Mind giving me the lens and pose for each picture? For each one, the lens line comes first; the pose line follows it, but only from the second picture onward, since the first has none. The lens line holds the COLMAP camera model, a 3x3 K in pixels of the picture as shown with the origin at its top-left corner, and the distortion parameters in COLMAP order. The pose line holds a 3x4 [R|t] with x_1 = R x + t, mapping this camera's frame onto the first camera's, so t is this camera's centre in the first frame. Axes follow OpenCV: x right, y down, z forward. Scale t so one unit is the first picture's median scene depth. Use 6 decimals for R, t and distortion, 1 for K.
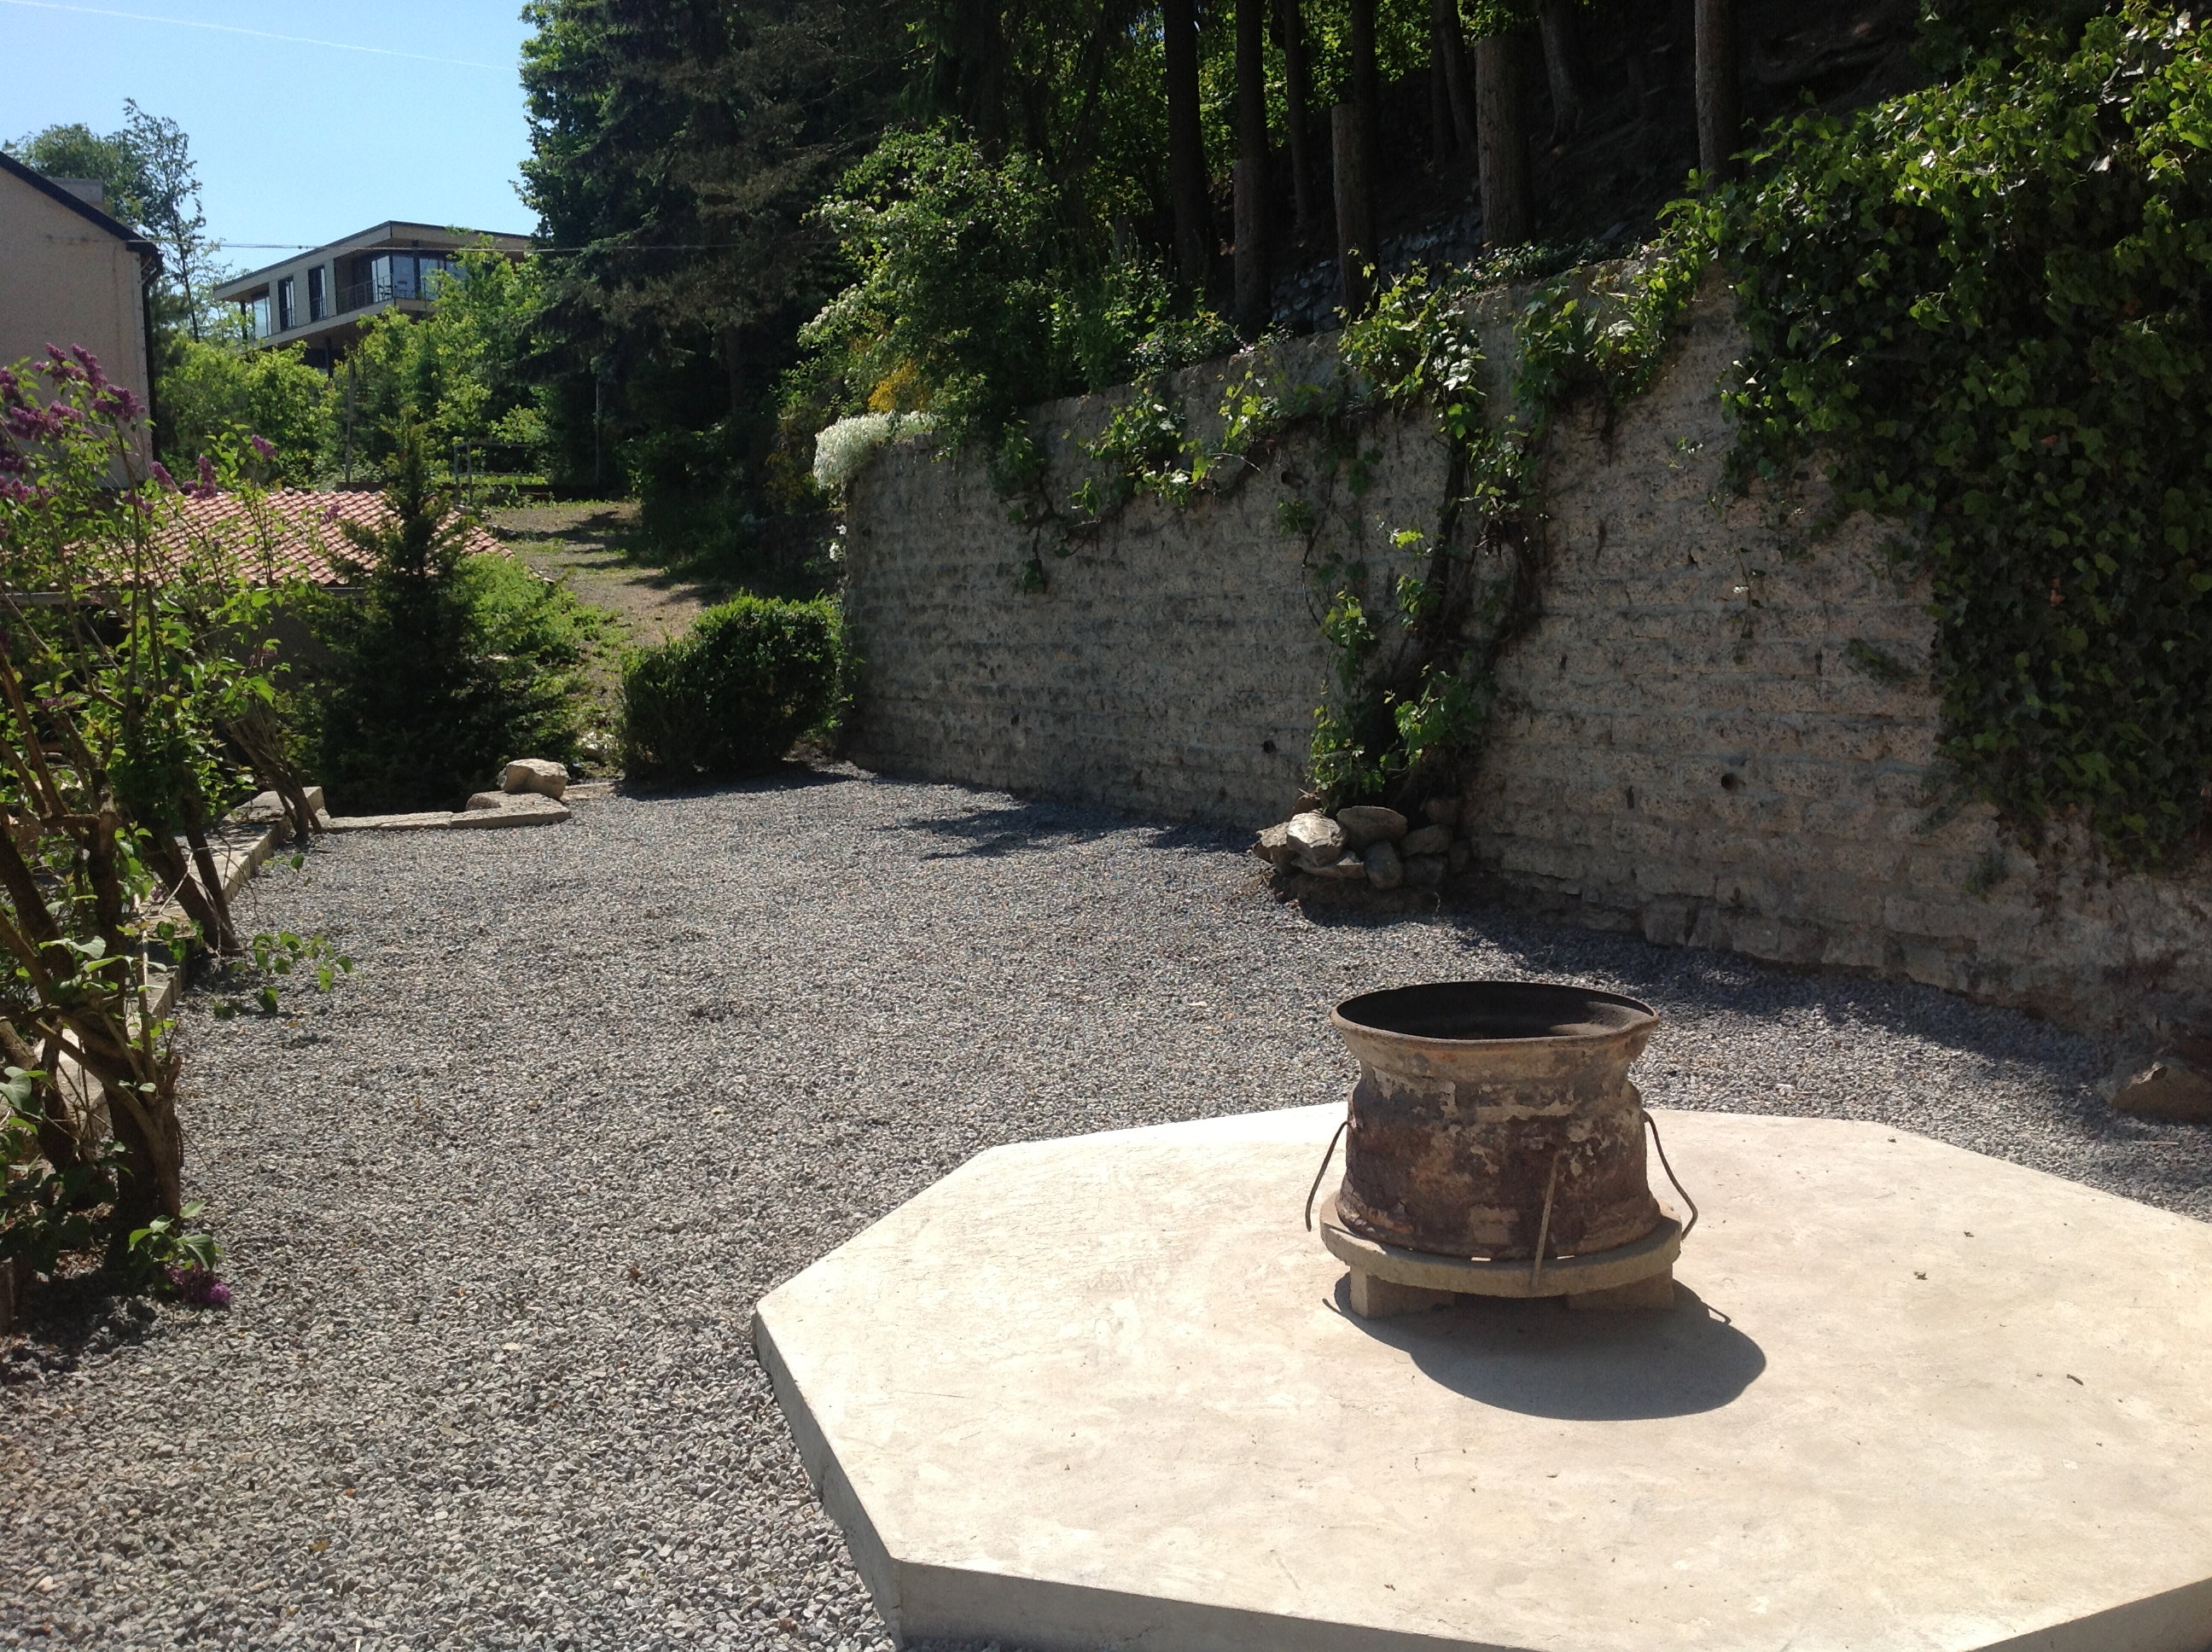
lens RADIAL K [[2092.8, 0, 1111.0], [0, 2092.8, 838.6], [0, 0, 1]] dist [0.109853, -0.252967]
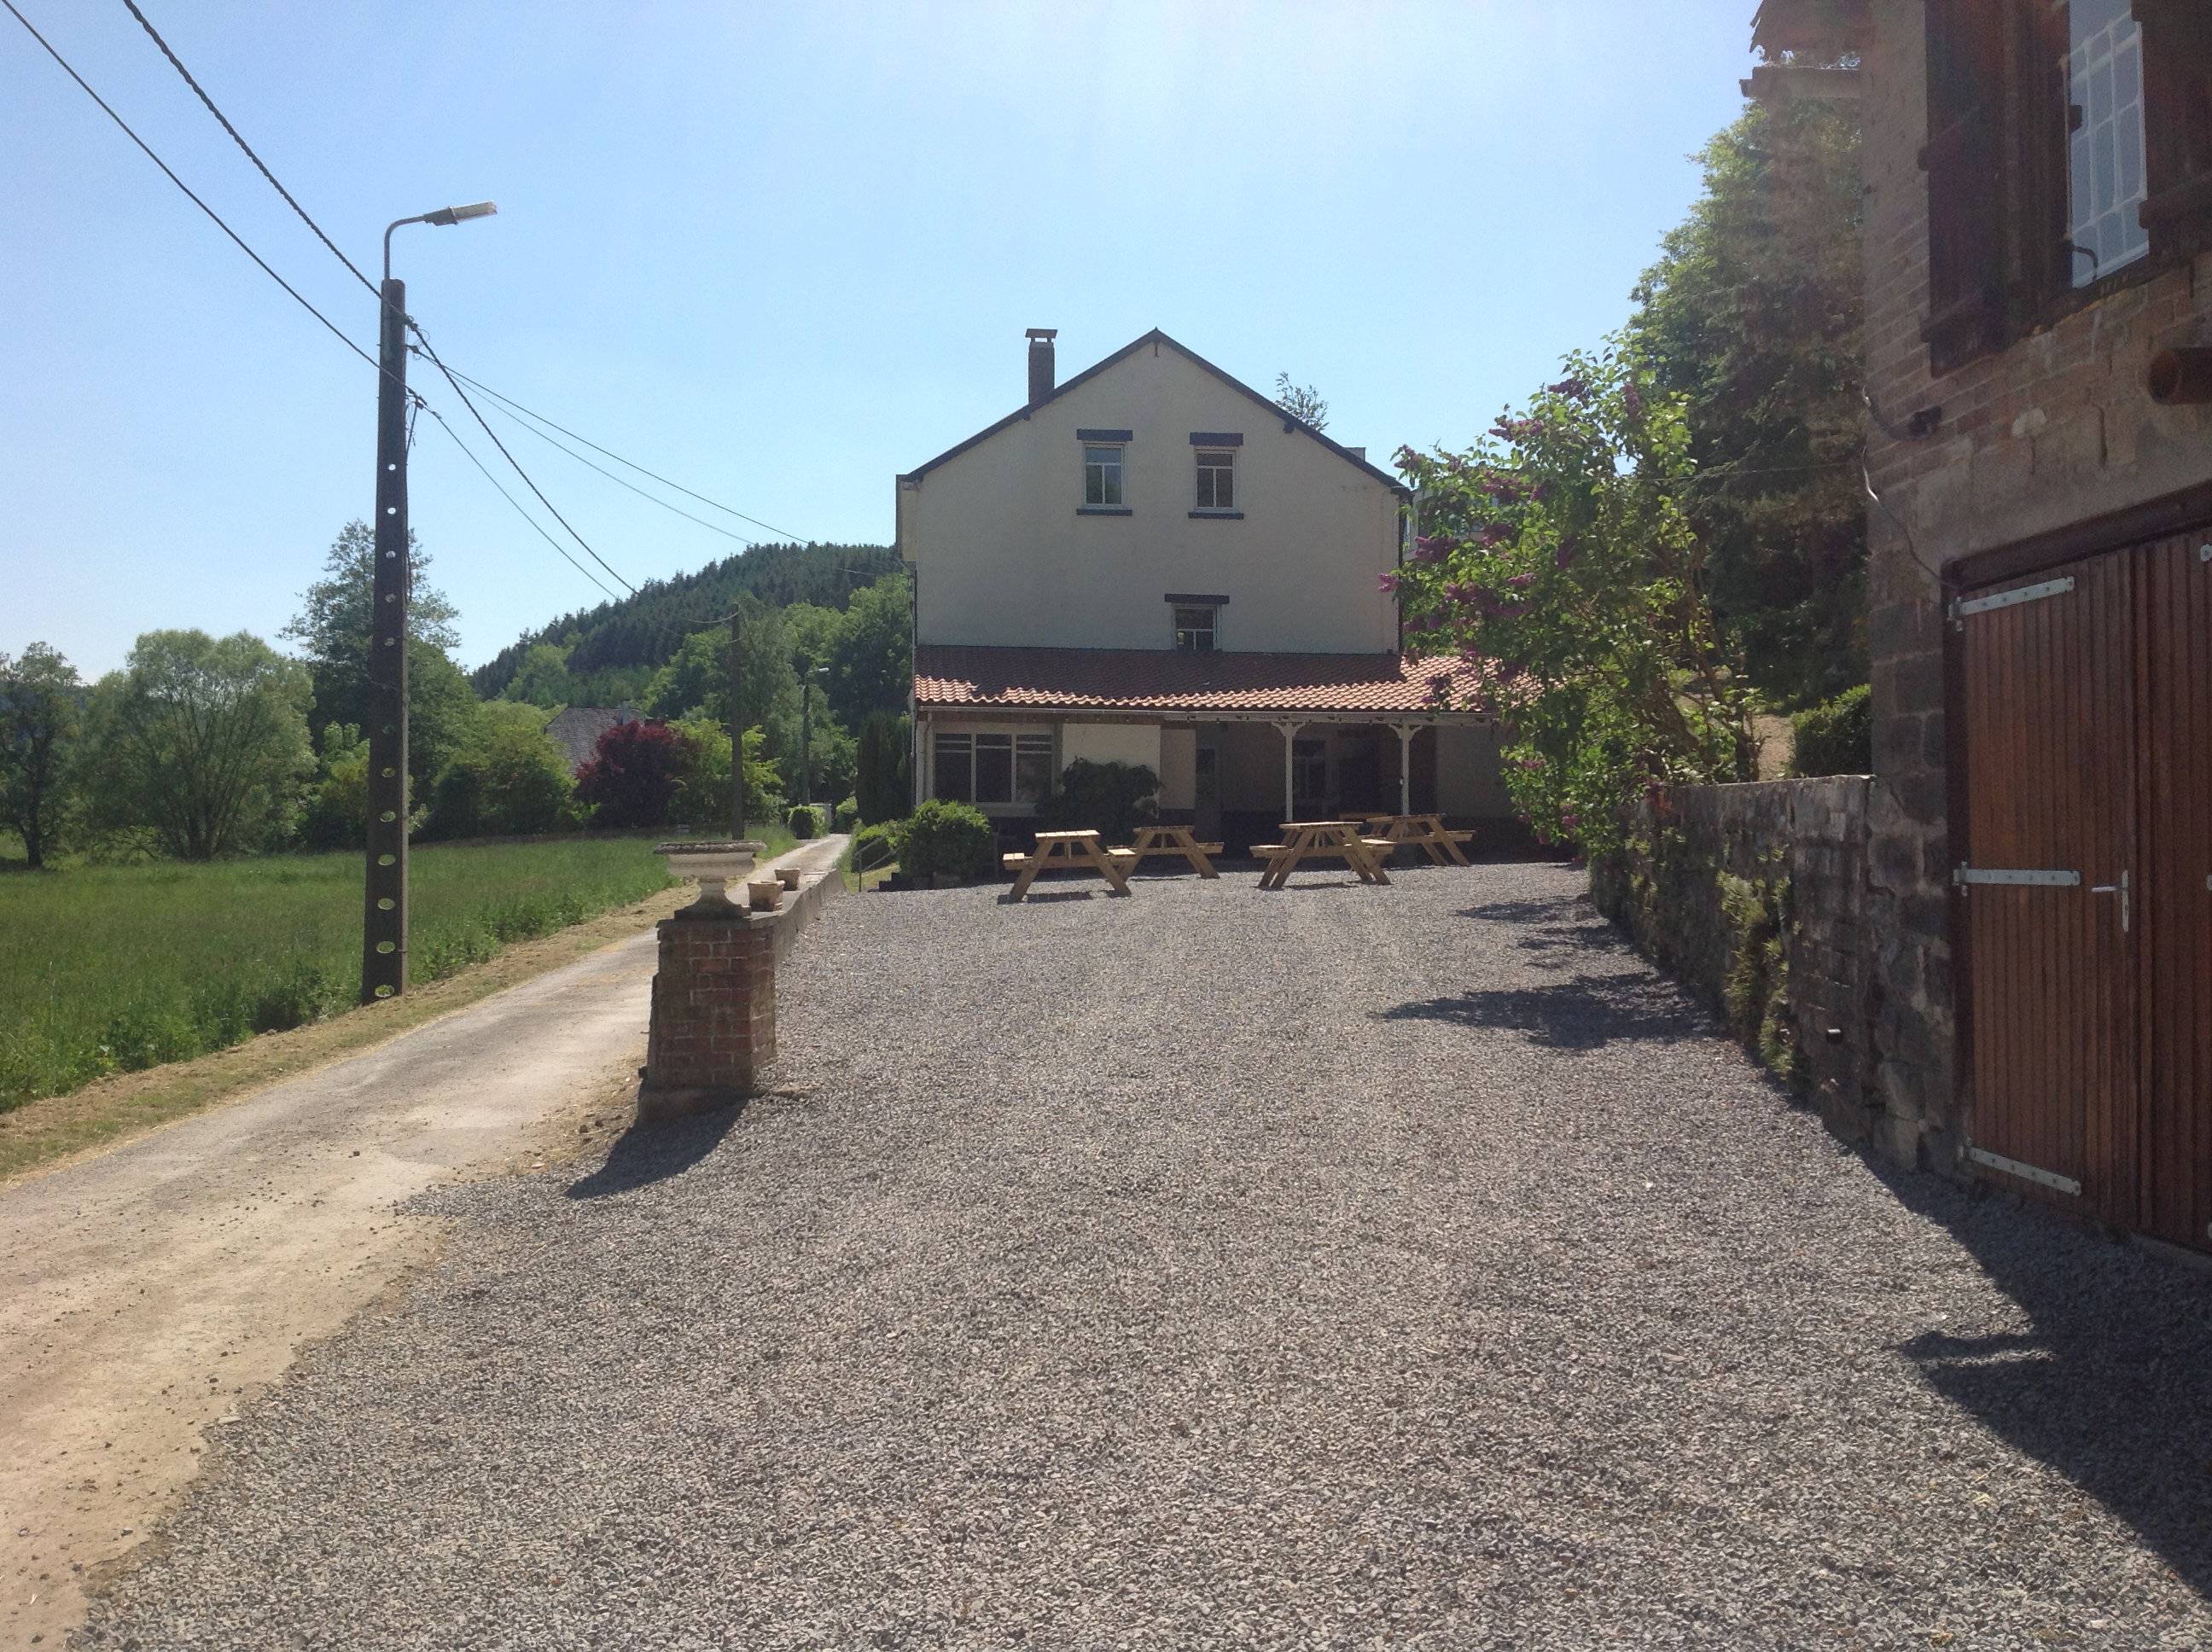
lens RADIAL K [[2092.8, 0, 1111.0], [0, 2092.8, 838.6], [0, 0, 1]] dist [0.109853, -0.252967]
pose [[0.897217, 0.027208, -0.440751, 0.004731], [-0.072764, 0.993566, -0.086789, 0.091122], [0.435554, 0.109939, 0.893424, -0.325972]]
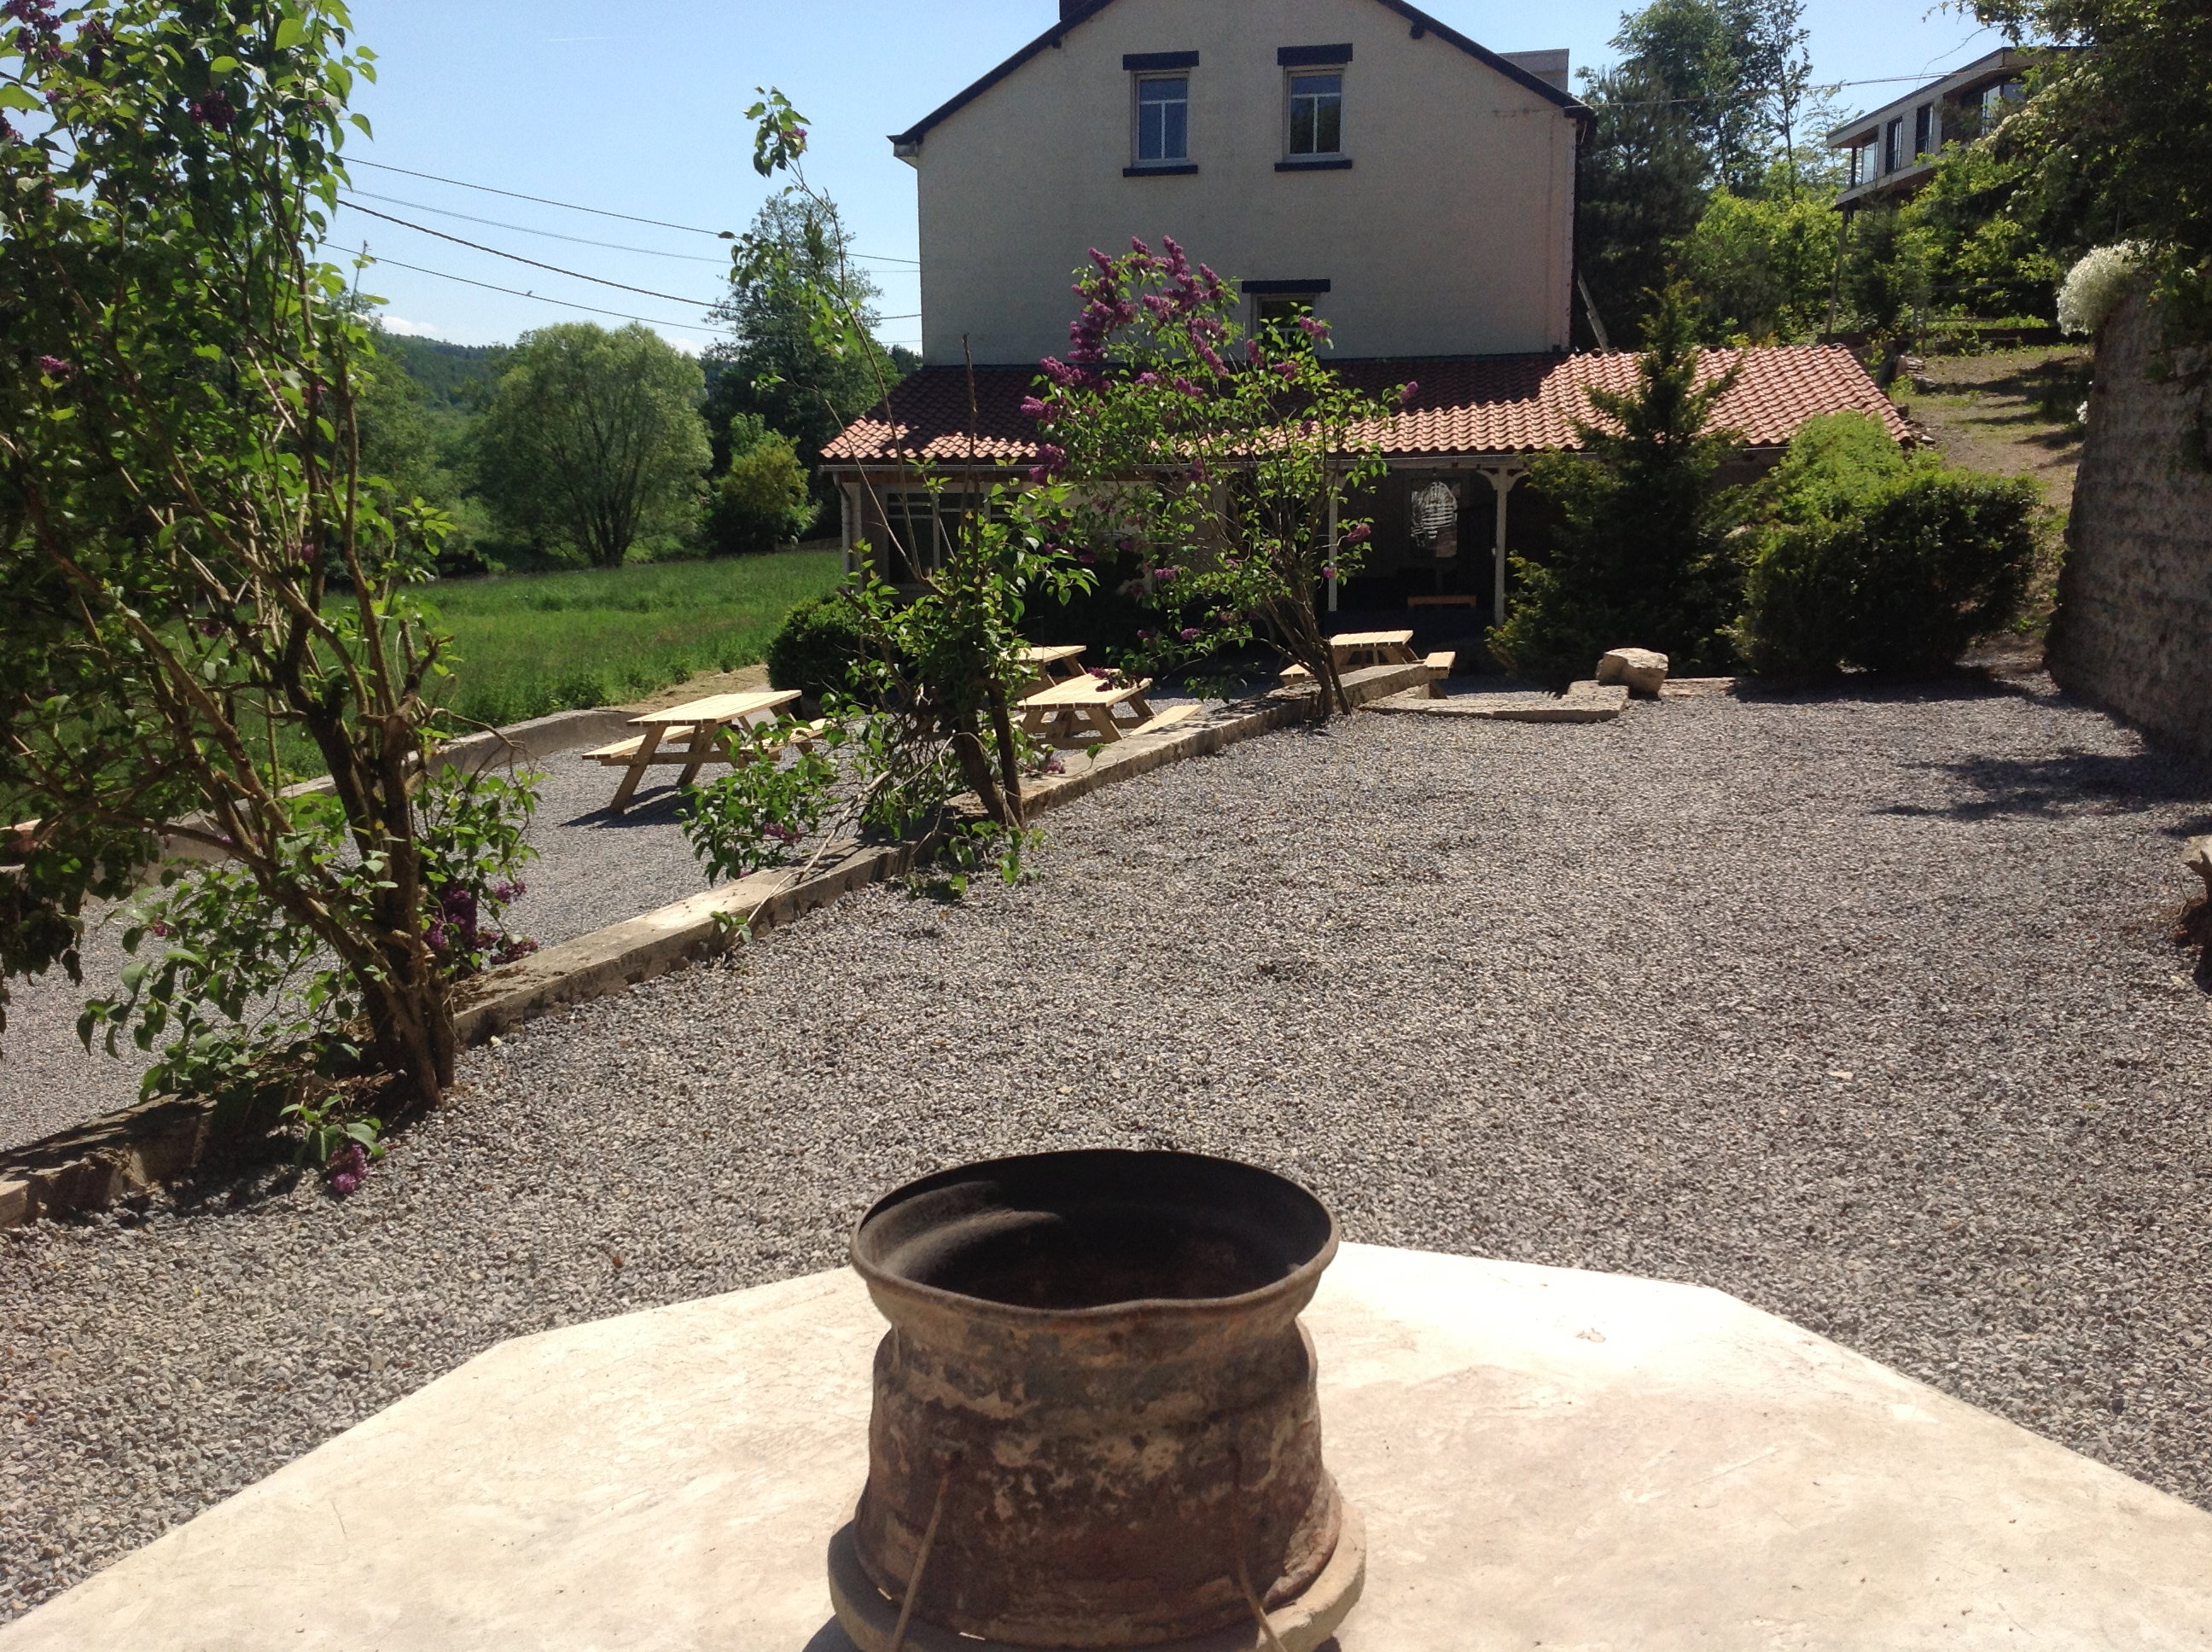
lens RADIAL K [[2092.8, 0, 1111.0], [0, 2092.8, 838.6], [0, 0, 1]] dist [0.109853, -0.252967]
pose [[0.744407, 0.121731, -0.656536, 0.079652], [-0.075454, 0.992279, 0.098429, -0.013154], [0.663449, -0.023733, 0.747845, 0.070243]]
